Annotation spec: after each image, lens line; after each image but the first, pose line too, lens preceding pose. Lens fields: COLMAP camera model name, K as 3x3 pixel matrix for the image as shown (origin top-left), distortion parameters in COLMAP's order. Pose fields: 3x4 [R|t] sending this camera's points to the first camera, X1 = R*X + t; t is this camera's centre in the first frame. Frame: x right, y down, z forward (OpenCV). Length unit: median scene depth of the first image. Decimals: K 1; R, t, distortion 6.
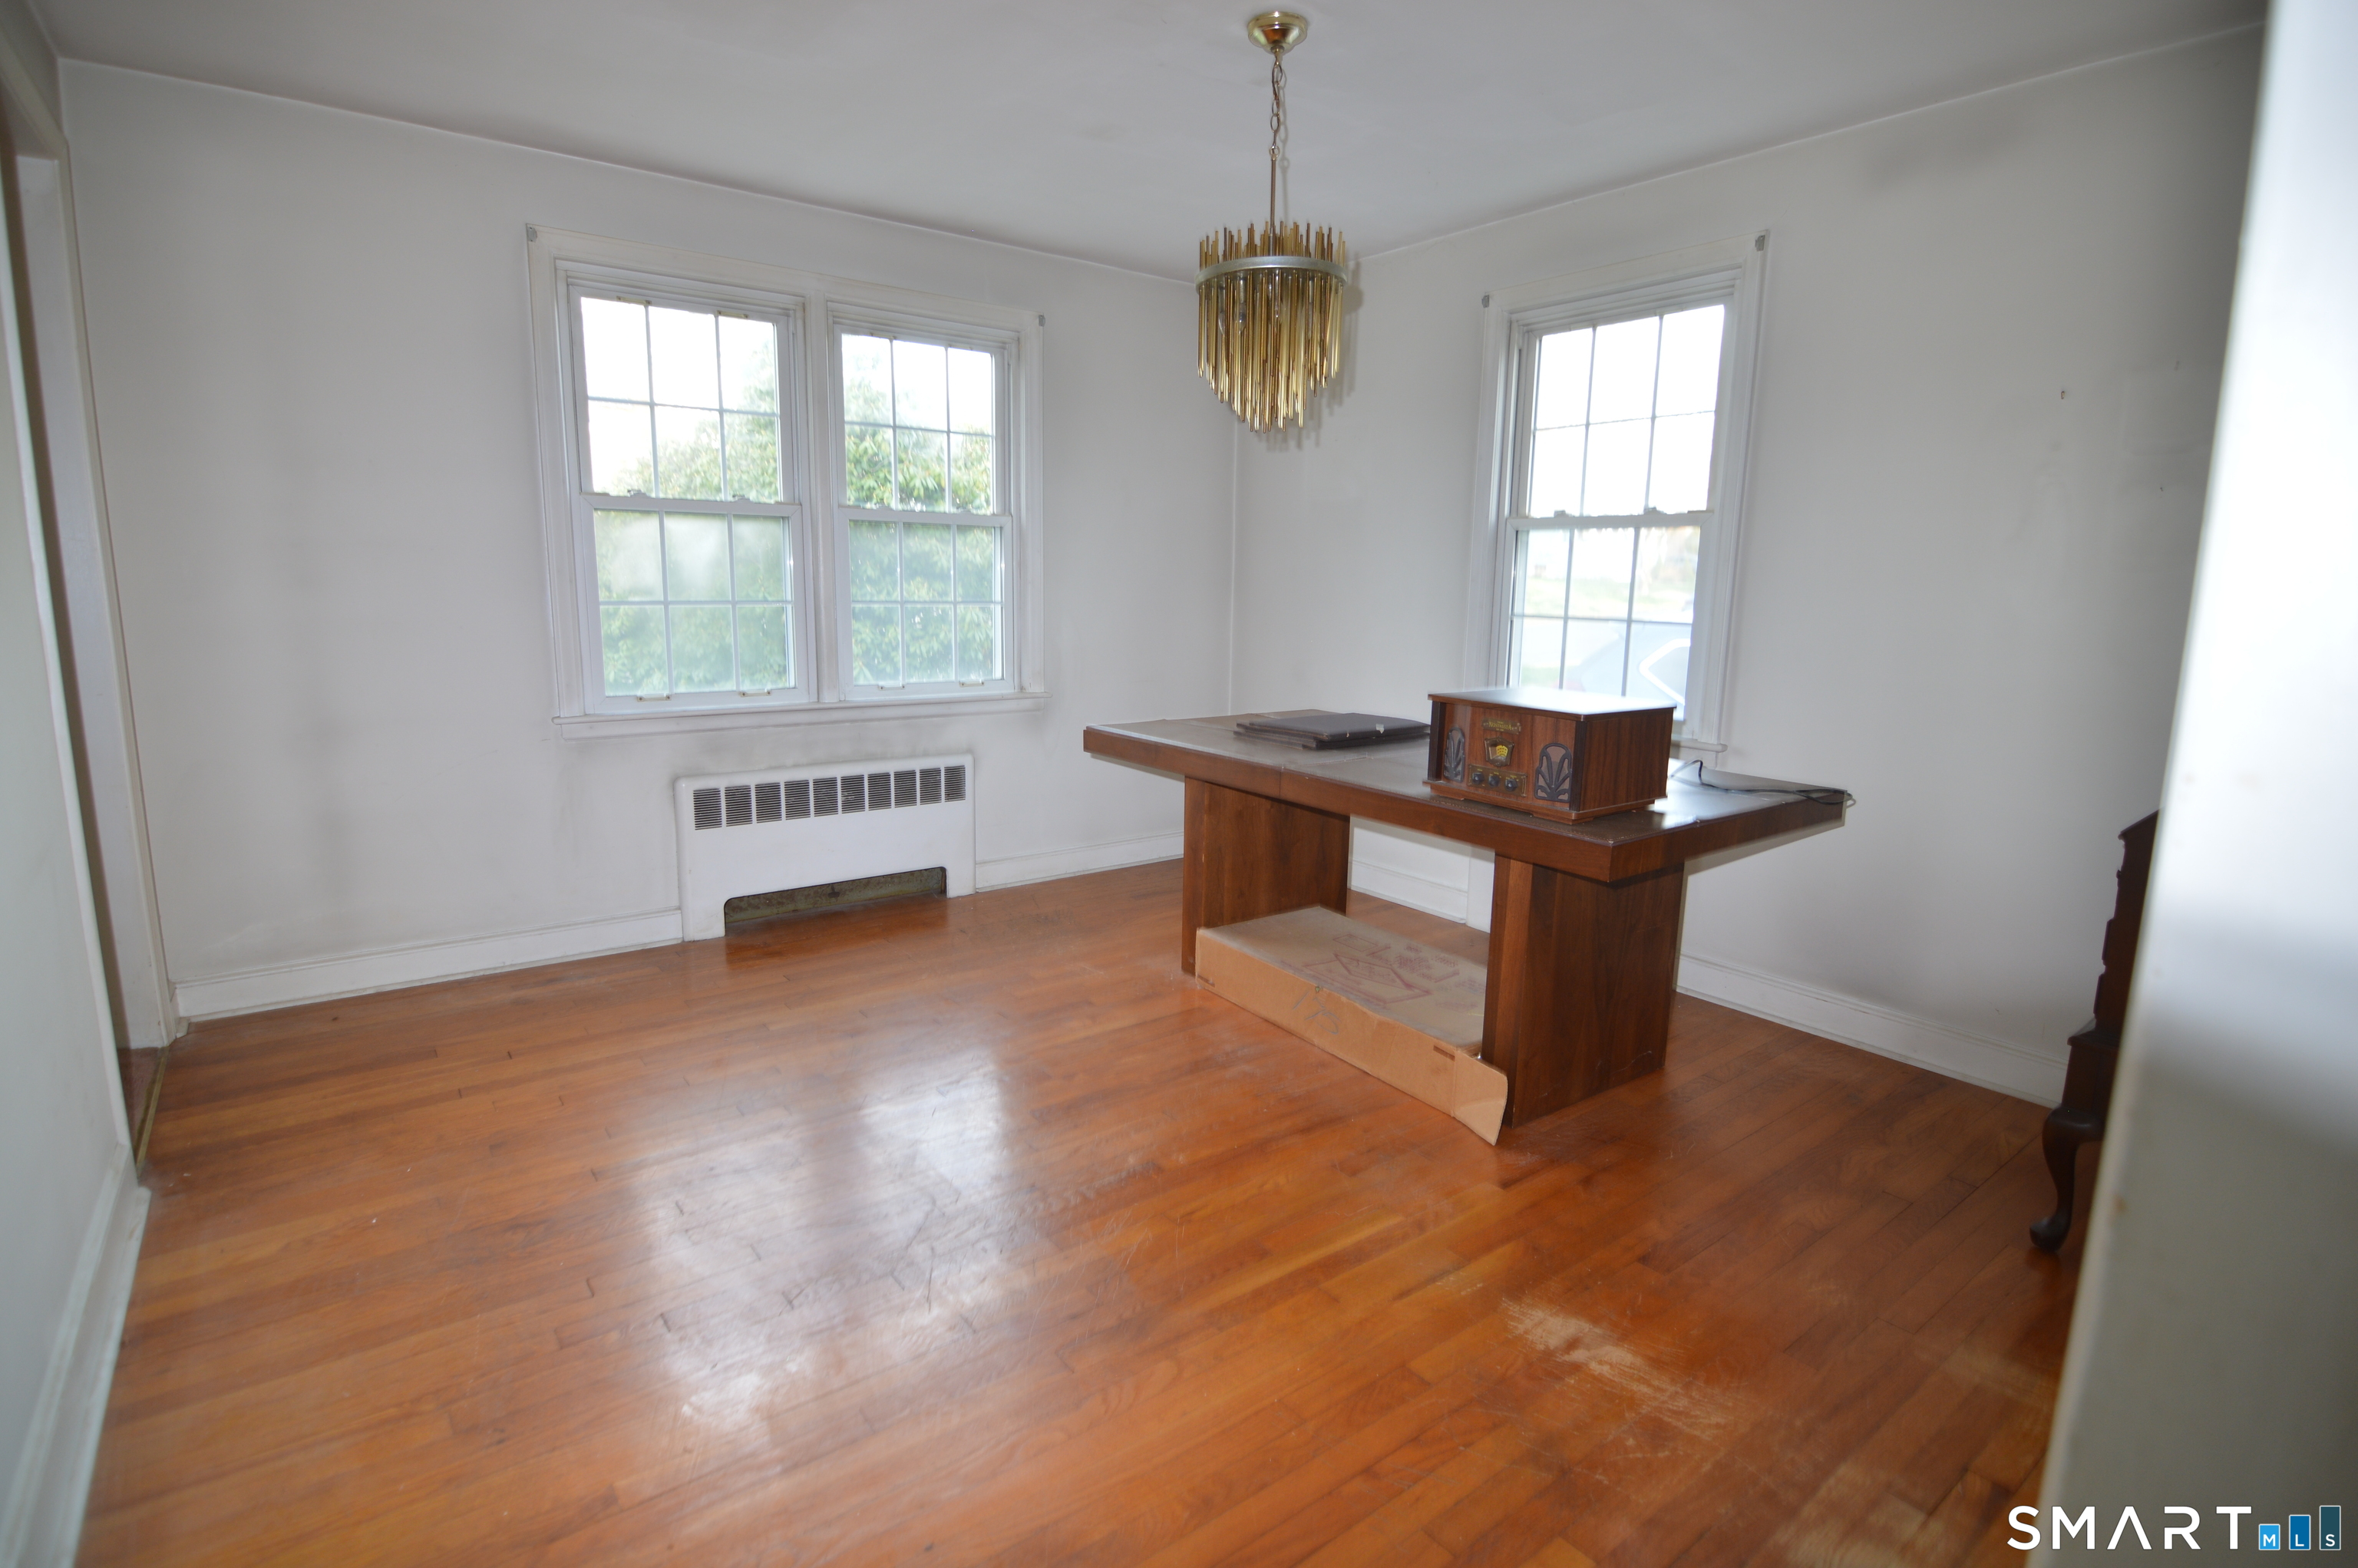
lens RADIAL K [[1155.0, 0, 1171.8], [0, 1155.0, 772.9], [0, 0, 1]] dist [0.004026, -0.016424]
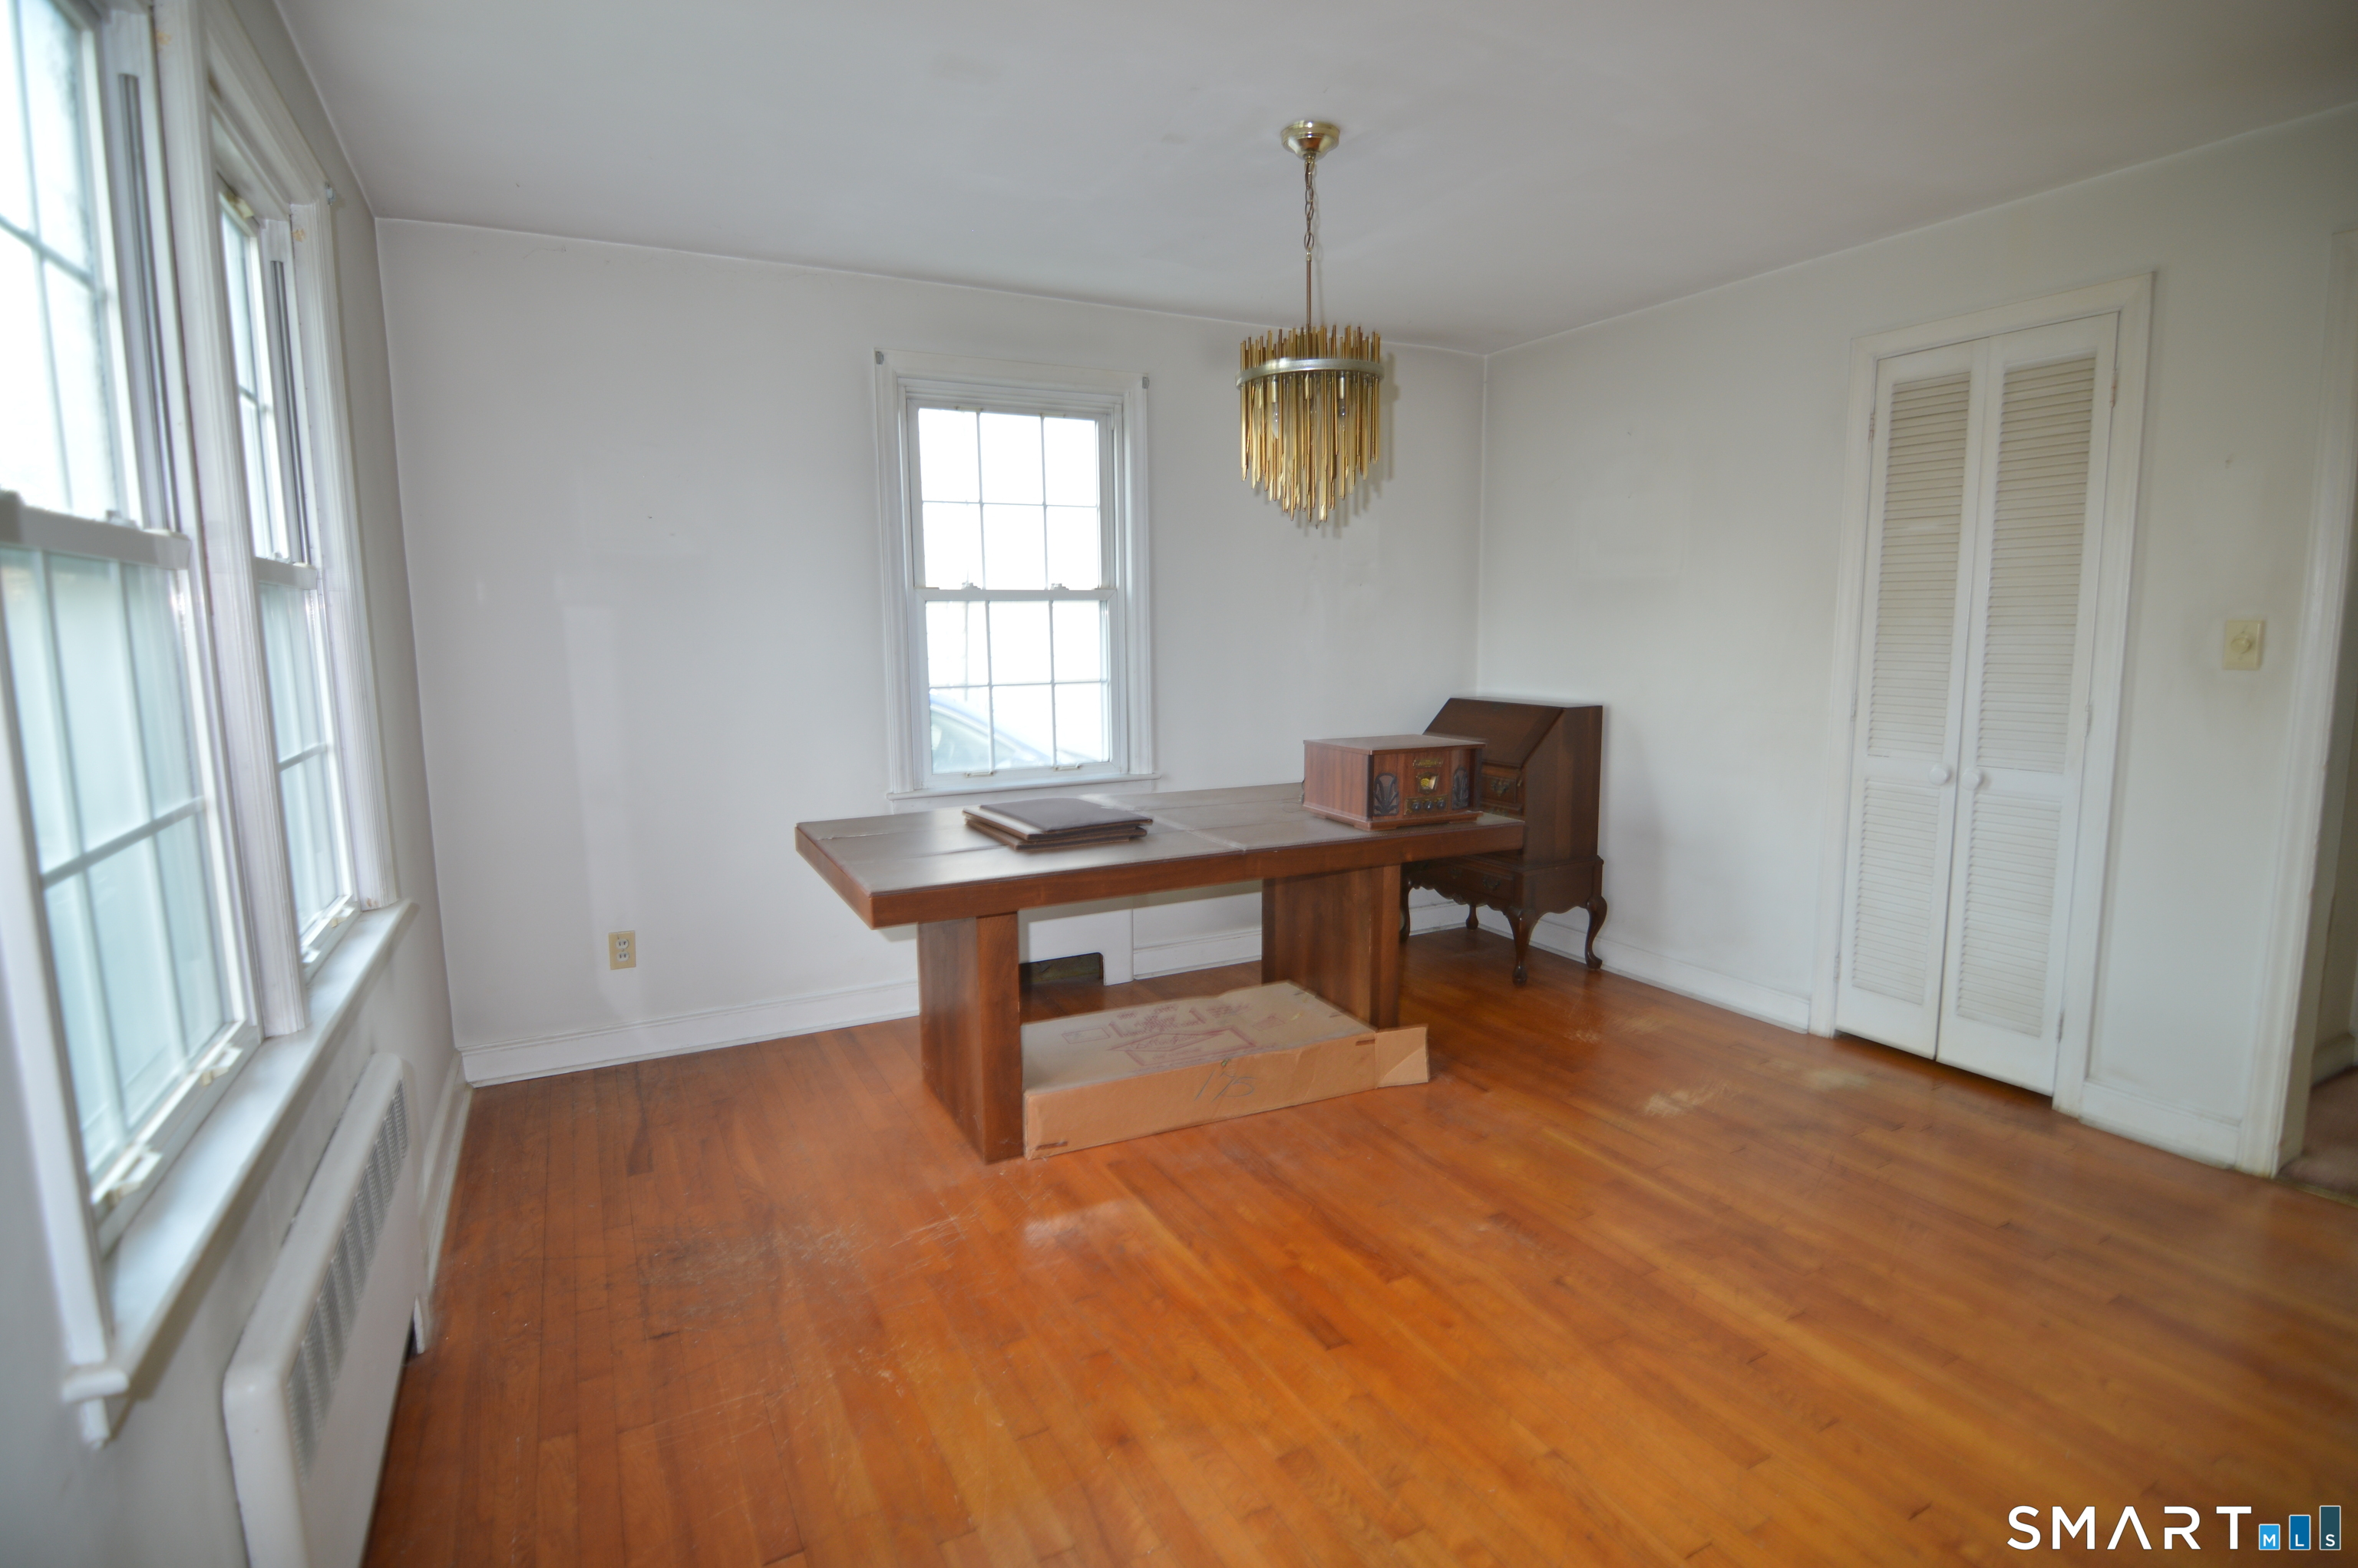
lens RADIAL K [[1155.0, 0, 1171.8], [0, 1155.0, 772.9], [0, 0, 1]] dist [0.004026, -0.016424]
pose [[0.169207, -0.149118, 0.974234, -0.853105], [0.181580, 0.976284, 0.117895, -0.193664], [-0.968709, 0.156953, 0.192271, 0.842478]]
